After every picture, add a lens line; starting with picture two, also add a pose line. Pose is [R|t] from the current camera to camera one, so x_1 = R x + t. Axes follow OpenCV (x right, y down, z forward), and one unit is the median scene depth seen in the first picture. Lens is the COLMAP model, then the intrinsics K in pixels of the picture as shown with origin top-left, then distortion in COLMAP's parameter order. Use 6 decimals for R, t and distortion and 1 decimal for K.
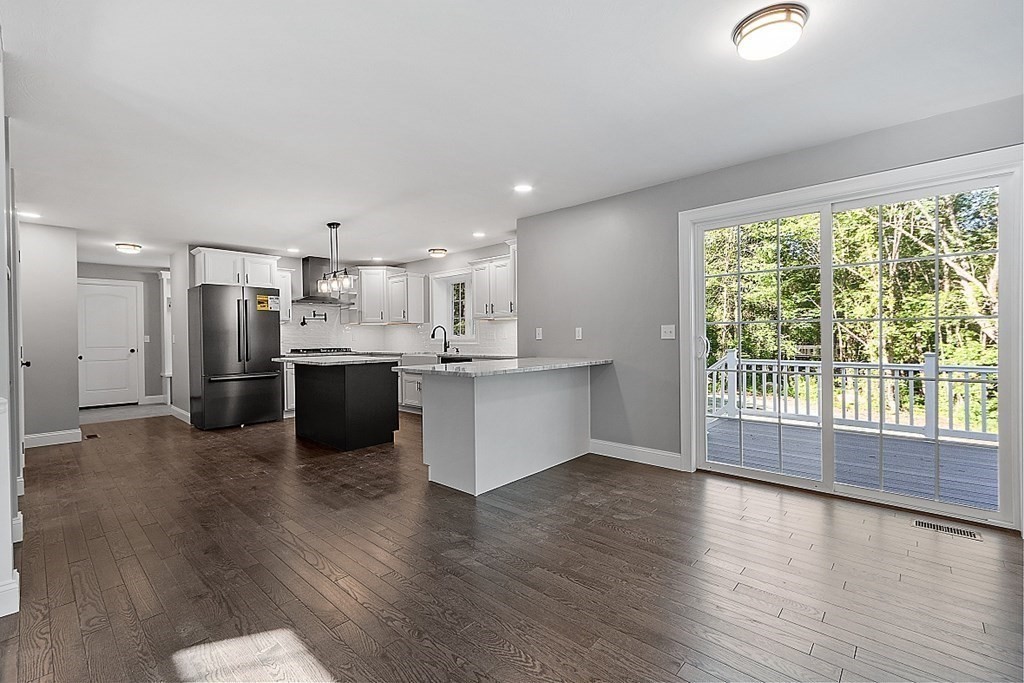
lens RADIAL K [[451.9, 0, 510.0], [0, 451.9, 340.8], [0, 0, 1]] dist [0.003508, 0.000235]
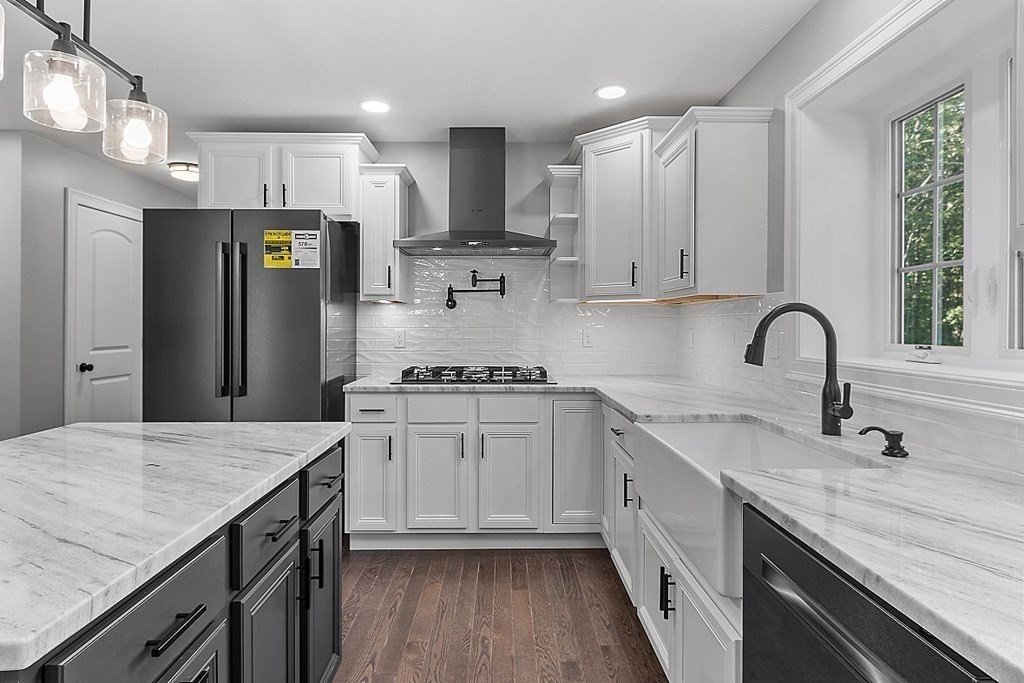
lens RADIAL K [[557.1, 0, 510.0], [0, 557.1, 332.6], [0, 0, 1]] dist [0.002229, 0.000794]
pose [[0.697271, 0.022181, -0.716465, -0.061046], [-0.013479, 0.999750, 0.017834, -0.020865], [0.716681, -0.002778, 0.697395, 0.679645]]
